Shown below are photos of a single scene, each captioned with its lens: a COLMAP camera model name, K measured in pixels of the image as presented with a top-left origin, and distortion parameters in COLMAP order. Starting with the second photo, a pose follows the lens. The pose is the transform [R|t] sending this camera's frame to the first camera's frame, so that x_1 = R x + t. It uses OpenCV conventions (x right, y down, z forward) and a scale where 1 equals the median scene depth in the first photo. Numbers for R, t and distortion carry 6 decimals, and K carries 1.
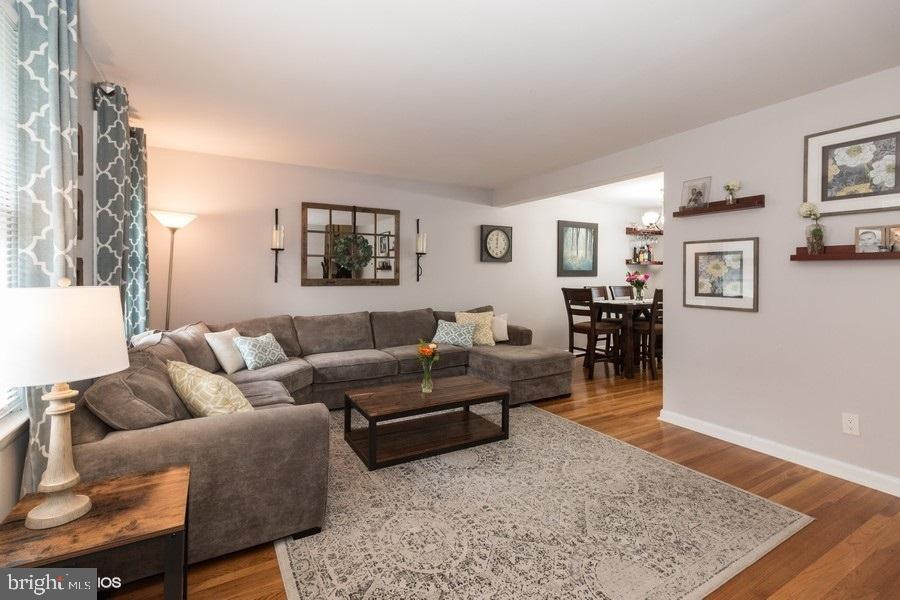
lens RADIAL K [[421.6, 0, 450.2], [0, 421.6, 276.6], [0, 0, 1]] dist [-0.001571, -0.000077]
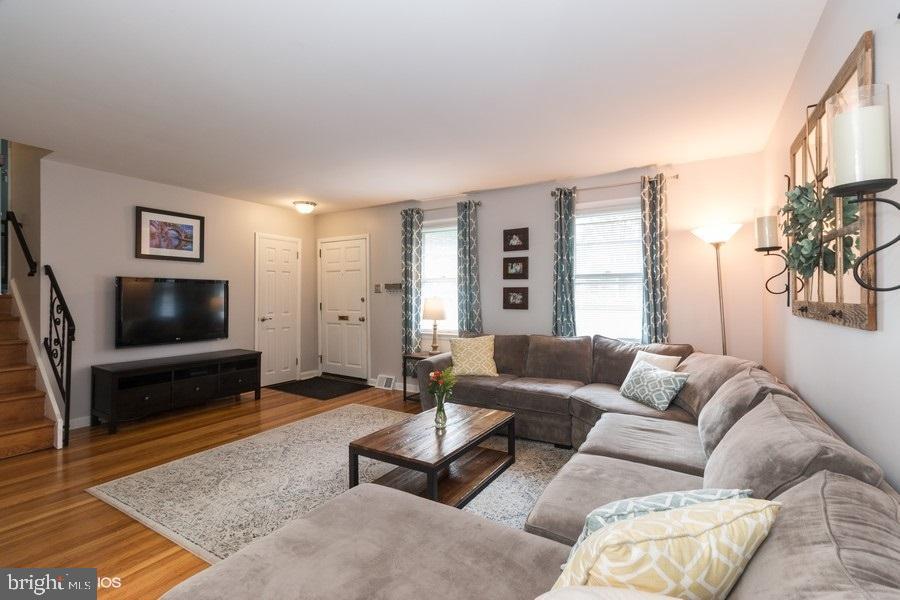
lens RADIAL K [[419.2, 0, 440.8], [0, 419.2, 291.6], [0, 0, 1]] dist [-0.001609, -0.000082]
pose [[-0.885072, -0.005955, -0.465417, 0.302079], [-0.001603, 0.999951, -0.009746, 0.000481], [0.465452, -0.007880, -0.885038, 1.516384]]
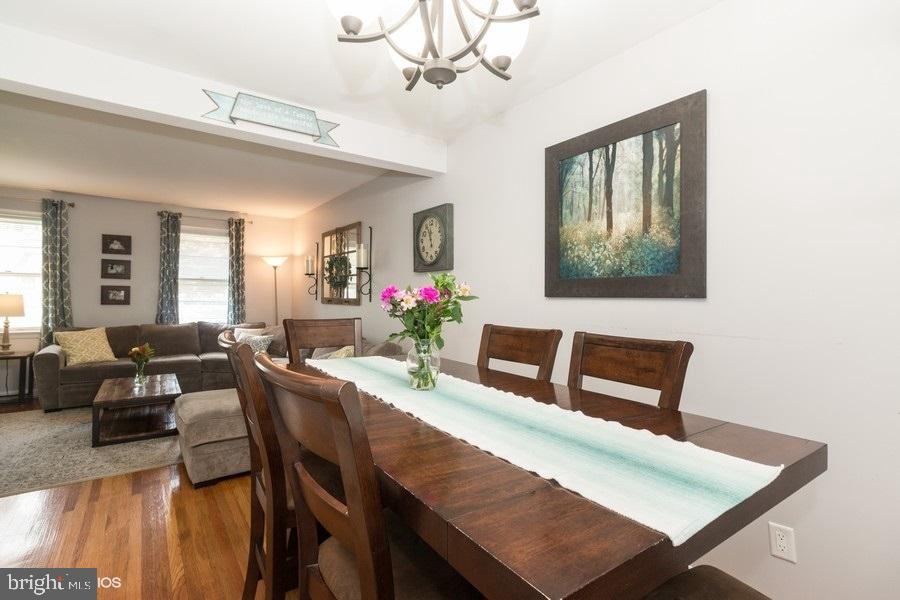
lens RADIAL K [[431.7, 0, 453.6], [0, 431.7, 296.0], [0, 0, 1]] dist [0.001893, 0.000578]
pose [[0.092872, -0.004050, -0.995670, 1.106560], [-0.013299, 0.999897, -0.005307, 0.003132], [0.995589, 0.013735, 0.092809, 1.534333]]
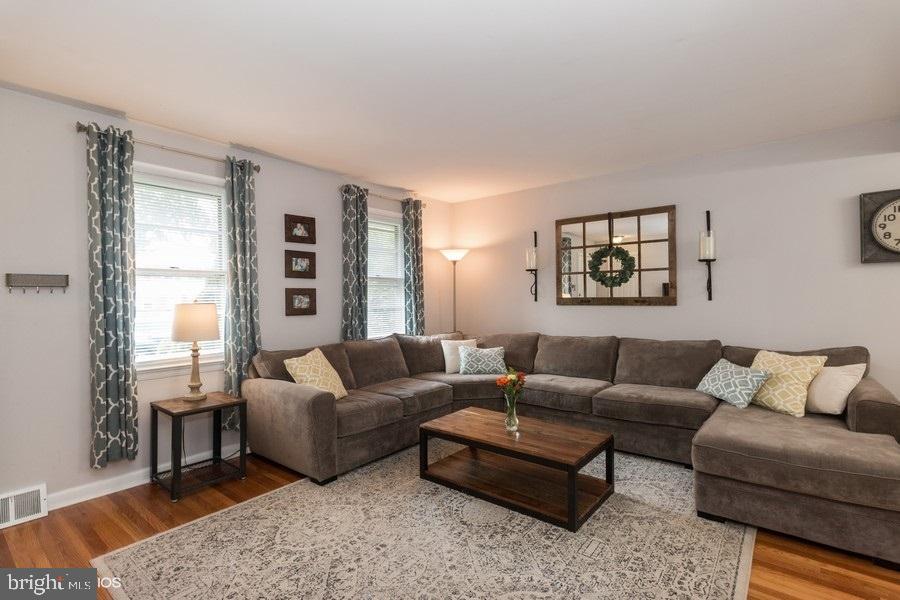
lens RADIAL K [[431.8, 0, 446.0], [0, 431.8, 296.8], [0, 0, 1]] dist [0.001064, 0.000173]
pose [[0.351568, -0.006680, -0.936139, 0.618949], [0.012213, 0.999922, -0.002548, 0.002868], [0.936083, -0.010538, 0.351622, 0.484758]]
